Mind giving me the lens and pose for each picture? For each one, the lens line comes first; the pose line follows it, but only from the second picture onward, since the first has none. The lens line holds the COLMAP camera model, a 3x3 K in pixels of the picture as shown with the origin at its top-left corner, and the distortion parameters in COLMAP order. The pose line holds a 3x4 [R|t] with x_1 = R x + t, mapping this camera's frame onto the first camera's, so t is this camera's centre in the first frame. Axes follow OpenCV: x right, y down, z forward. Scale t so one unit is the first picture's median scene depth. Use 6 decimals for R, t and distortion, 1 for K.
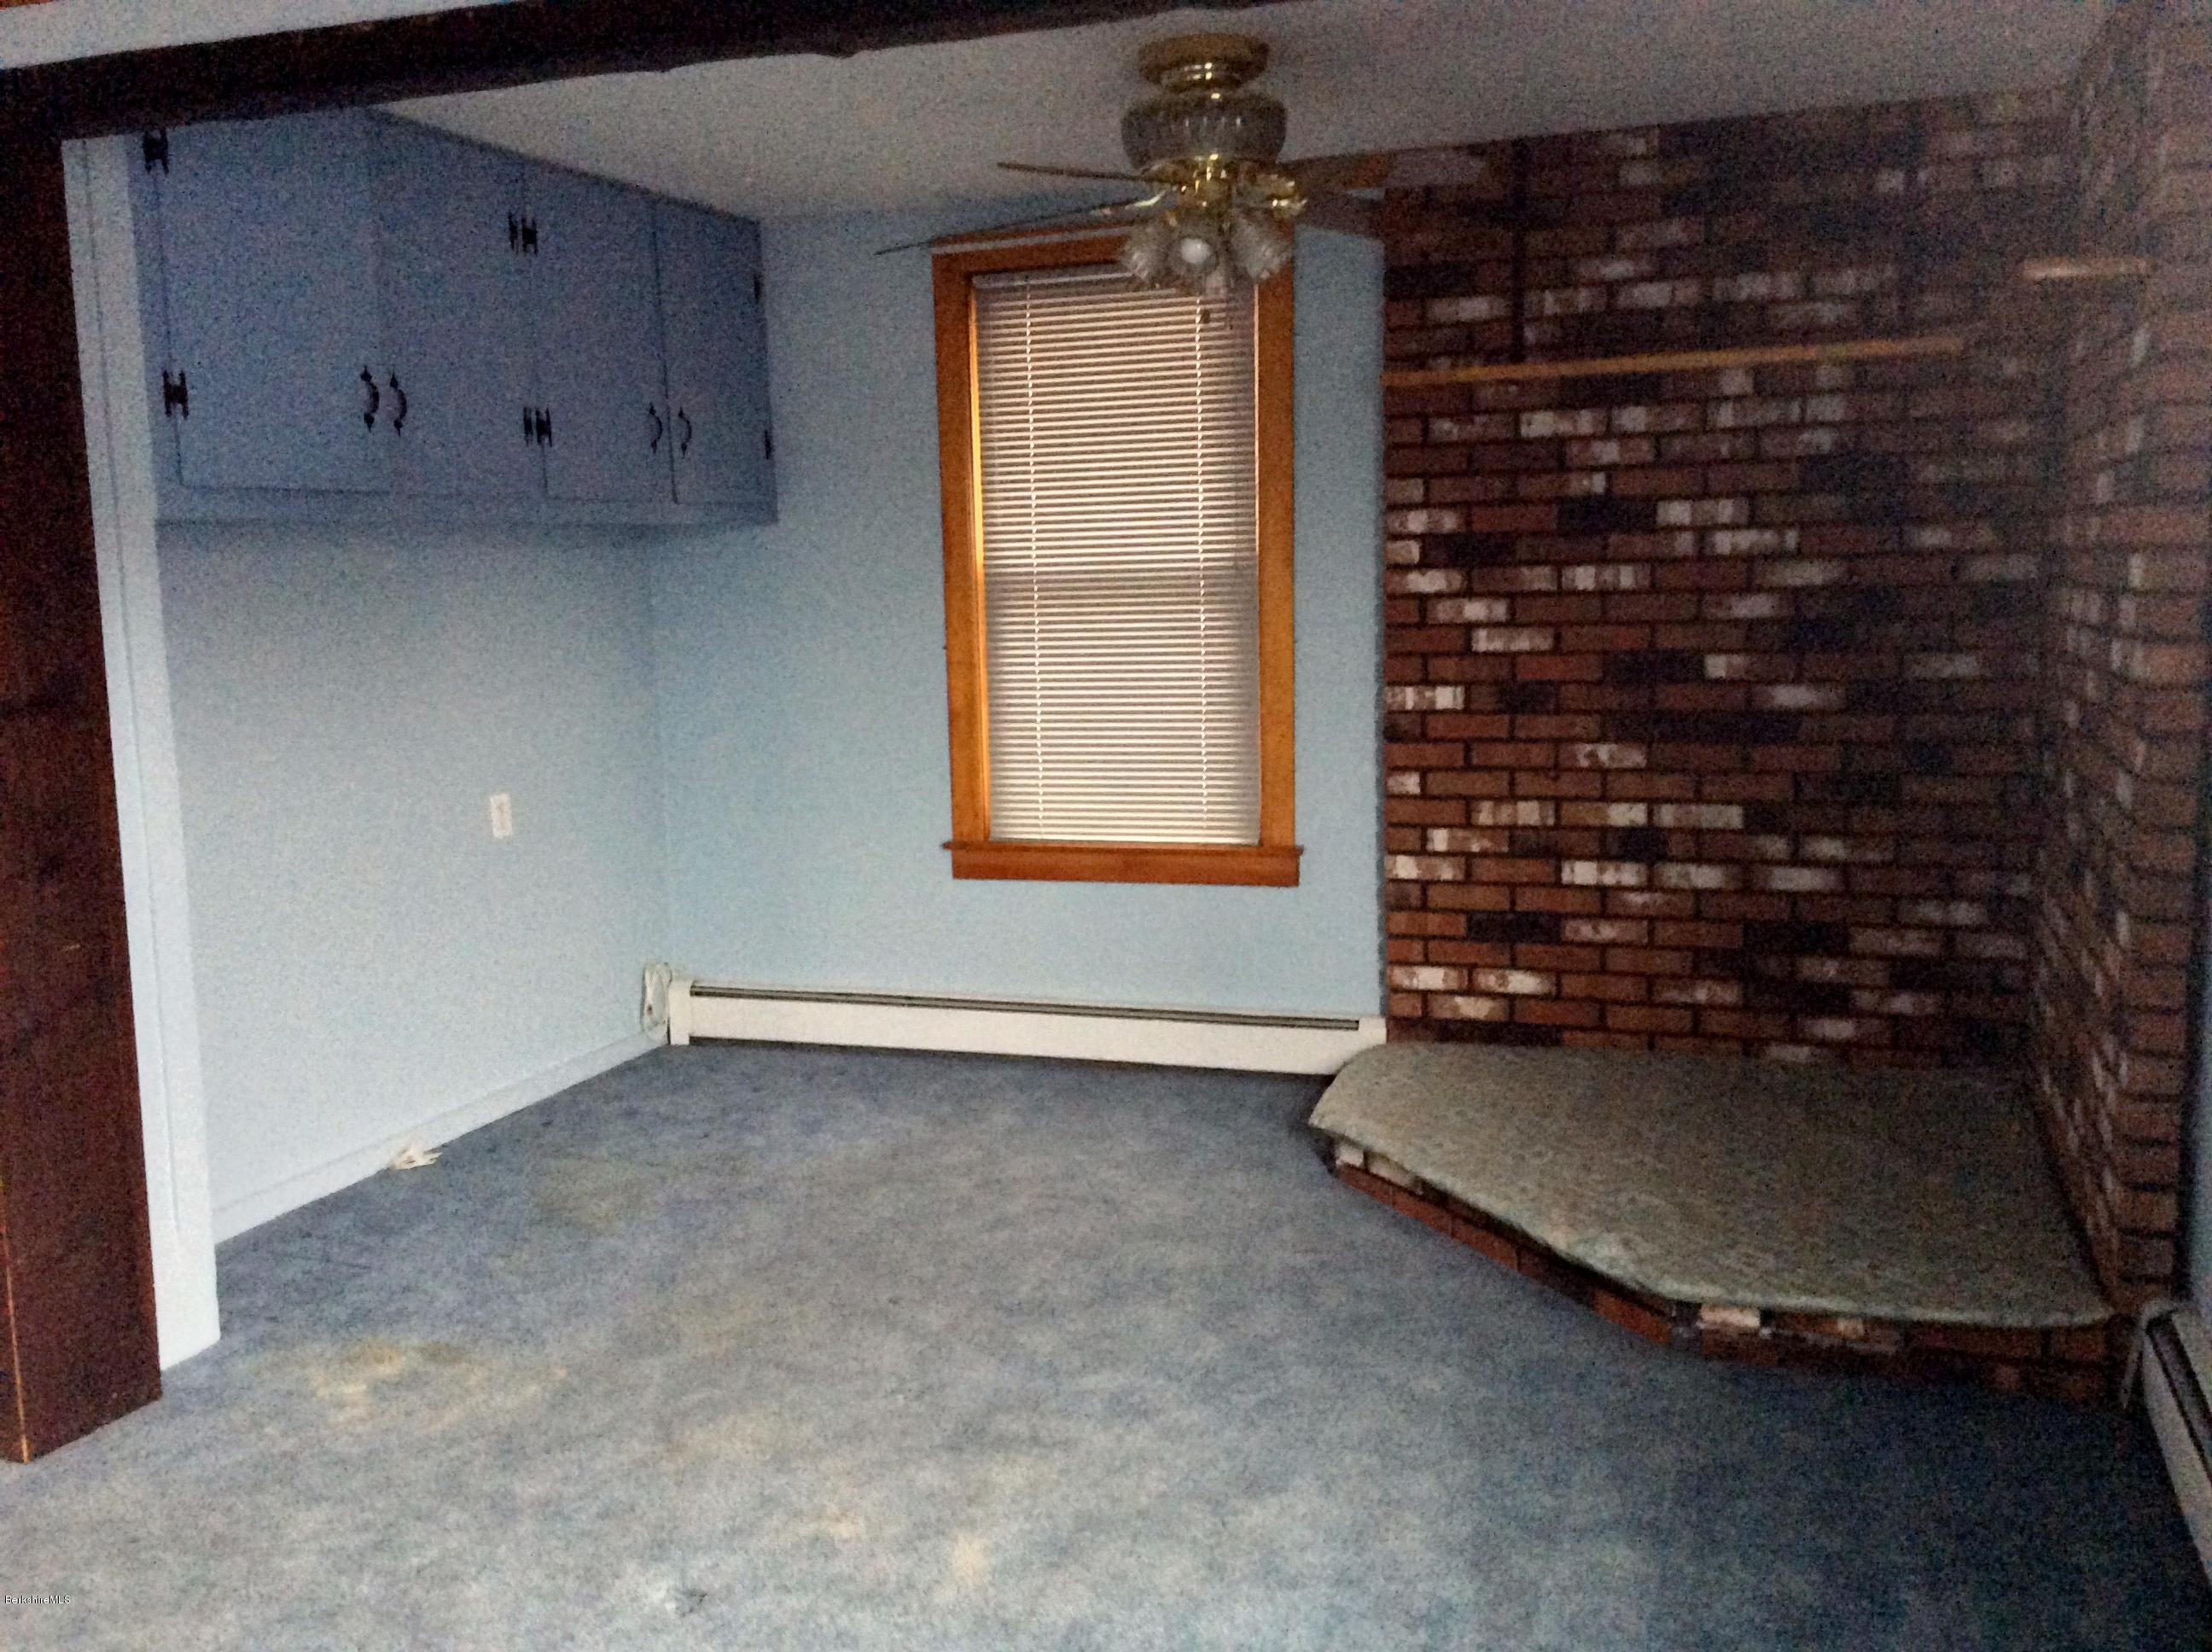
lens RADIAL K [[2031.1, 0, 1106.0], [0, 2031.1, 826.0], [0, 0, 1]] dist [0.138915, -0.313338]
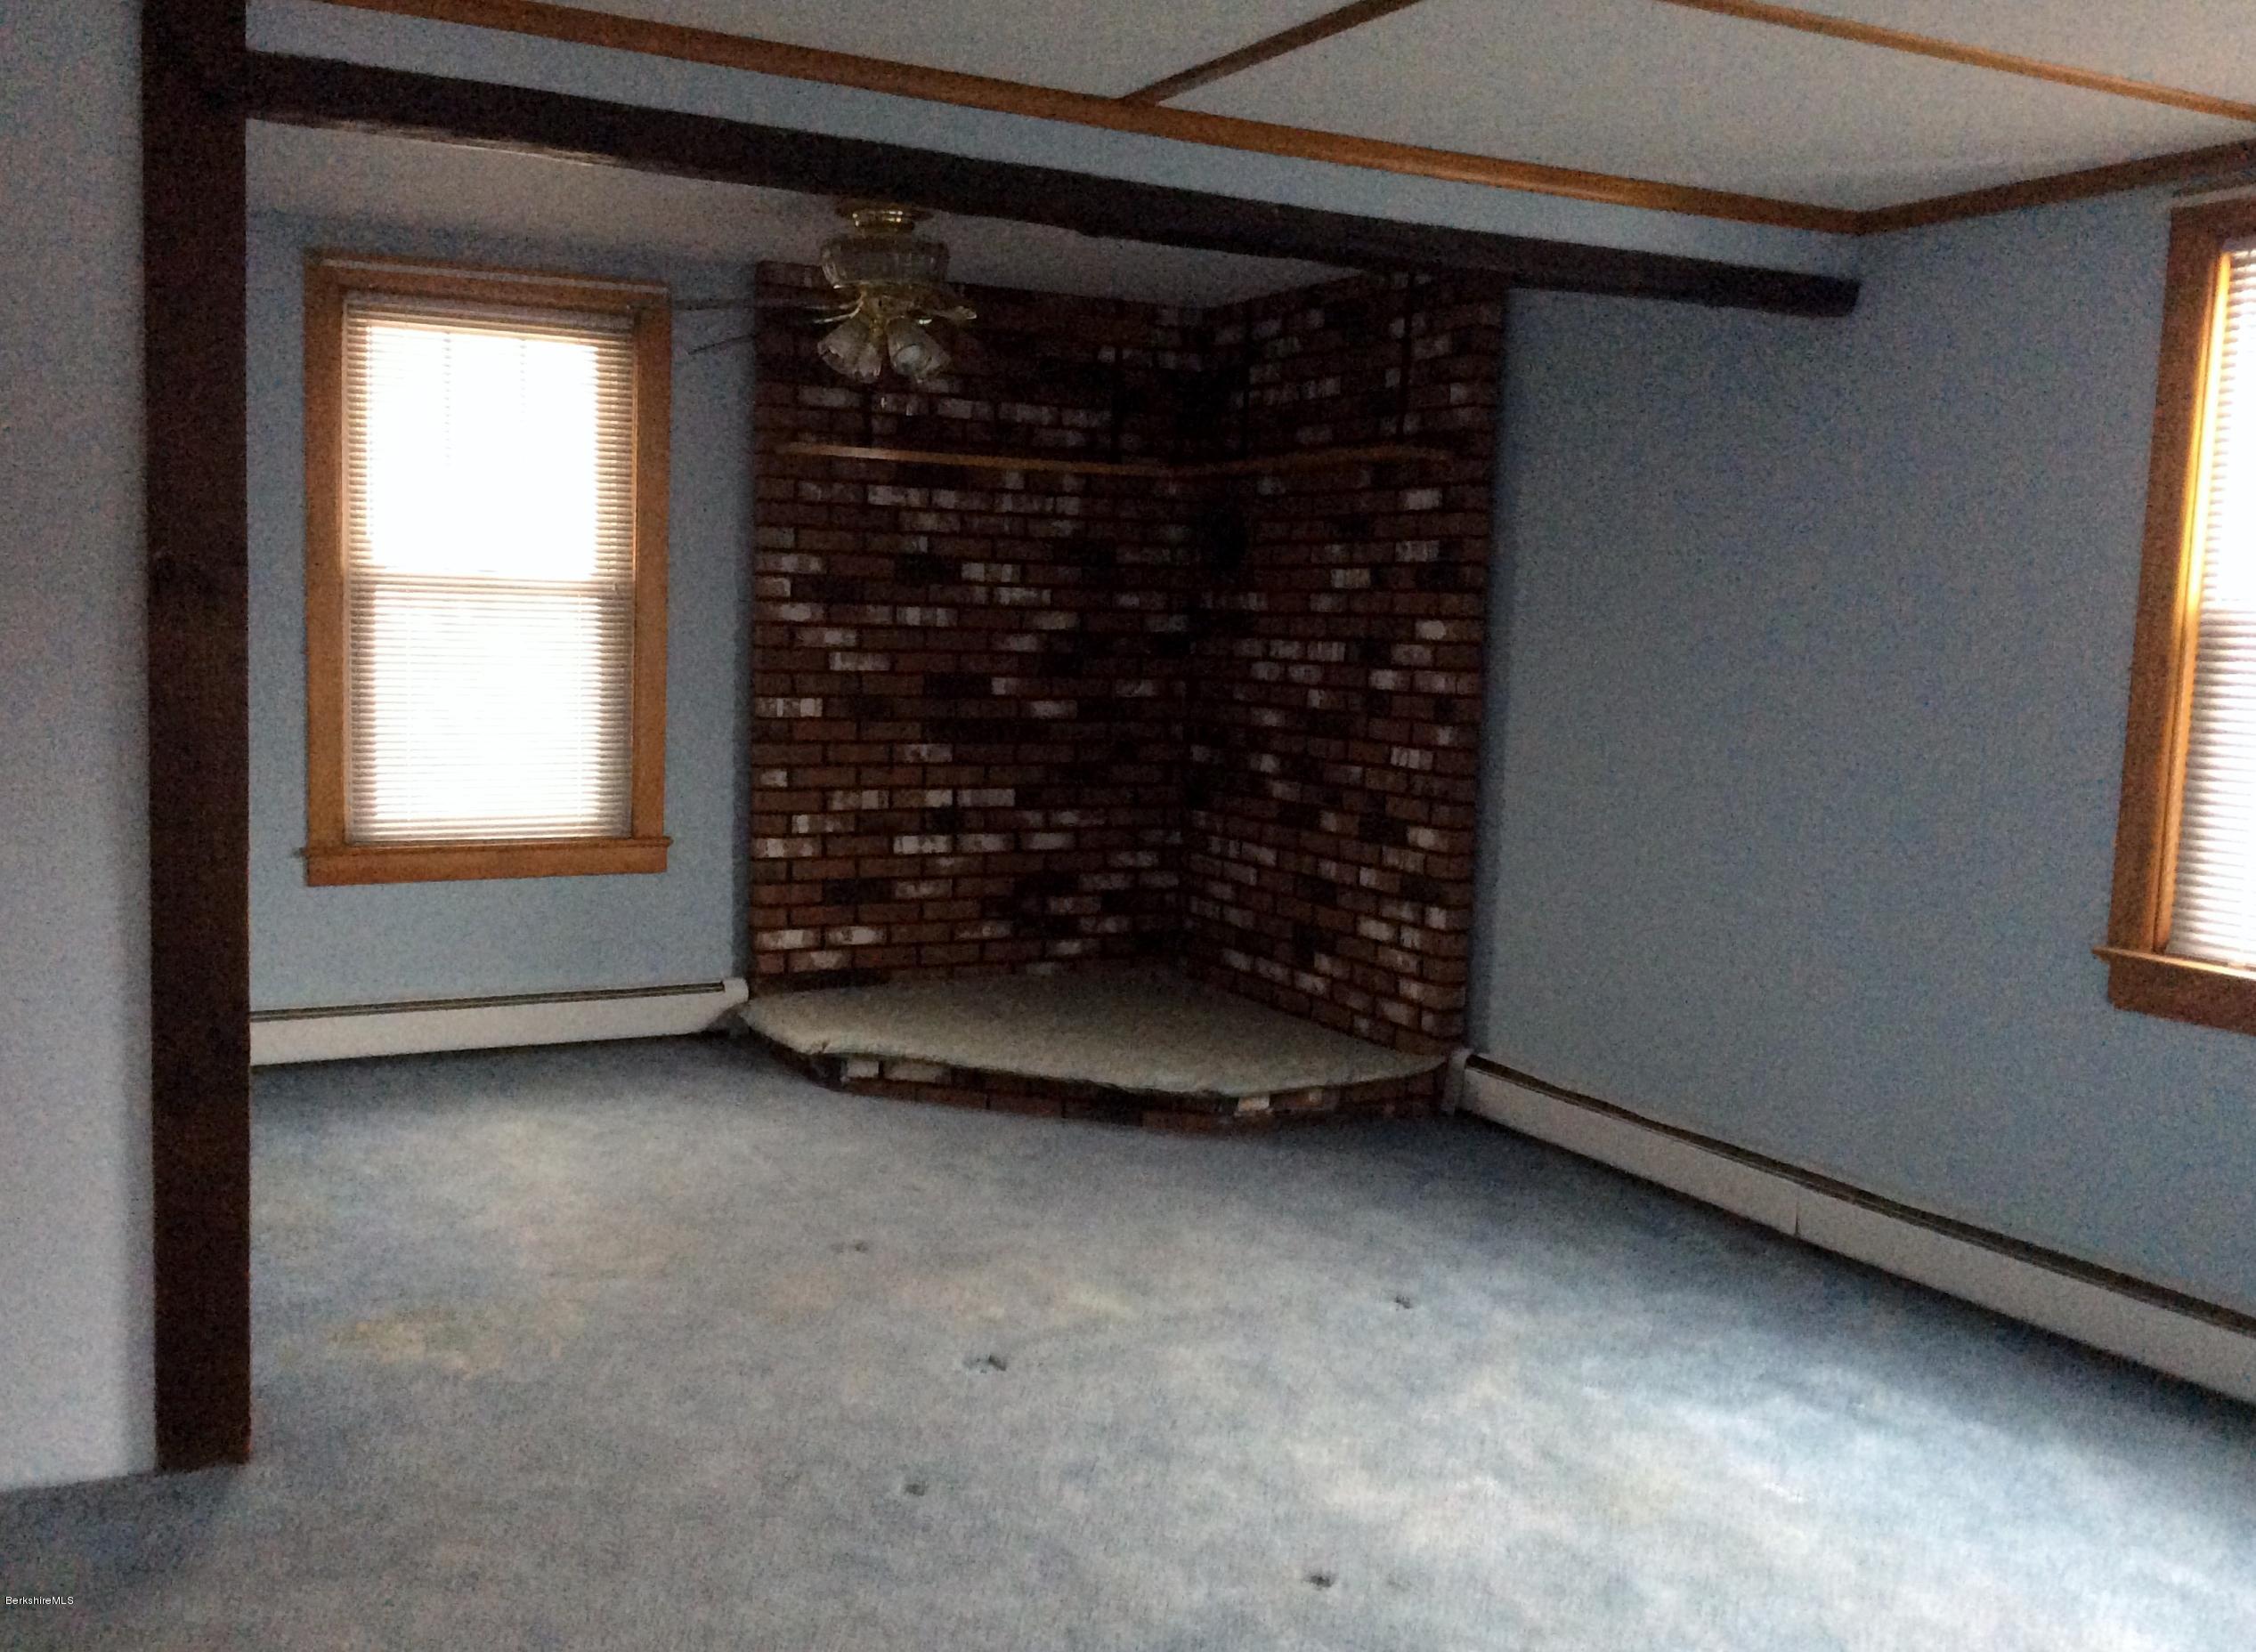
lens RADIAL K [[2124.9, 0, 1128.0], [0, 2124.9, 826.0], [0, 0, 1]] dist [0.057537, 0.004462]
pose [[0.656996, -0.026990, 0.753410, -0.690737], [0.052115, 0.998594, -0.009672, 0.031631], [-0.752090, 0.045619, 0.657479, 0.016627]]
